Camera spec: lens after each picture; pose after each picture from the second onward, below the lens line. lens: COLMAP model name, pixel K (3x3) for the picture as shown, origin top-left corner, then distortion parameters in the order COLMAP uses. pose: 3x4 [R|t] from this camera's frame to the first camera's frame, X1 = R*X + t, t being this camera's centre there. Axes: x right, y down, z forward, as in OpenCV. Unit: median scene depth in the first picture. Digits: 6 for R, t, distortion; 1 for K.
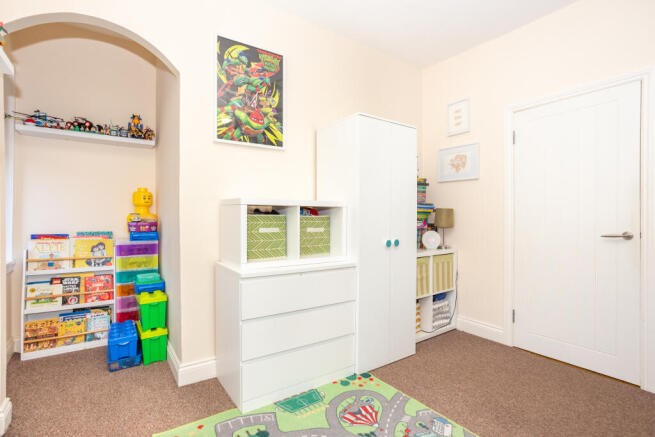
lens RADIAL K [[315.9, 0, 328.5], [0, 315.9, 218.9], [0, 0, 1]] dist [-0.043045, 0.022954]
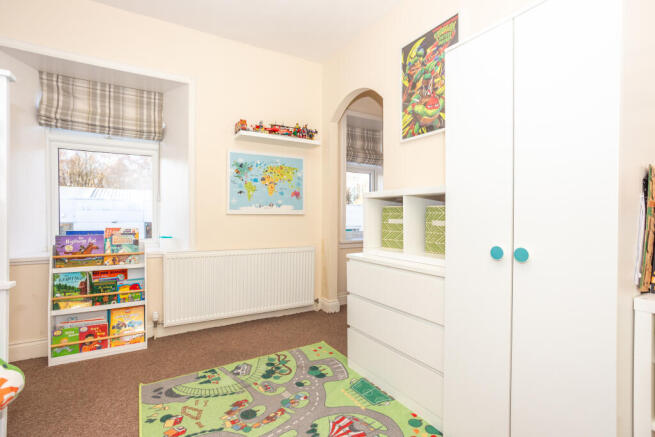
lens RADIAL K [[315.9, 0, 326.1], [0, 315.9, 215.3], [0, 0, 1]] dist [-0.043045, 0.022954]
pose [[-0.057347, 0.002085, -0.998352, 0.764444], [0.001725, 0.999997, 0.001989, 0.012507], [0.998353, -0.001608, -0.057350, 0.764601]]
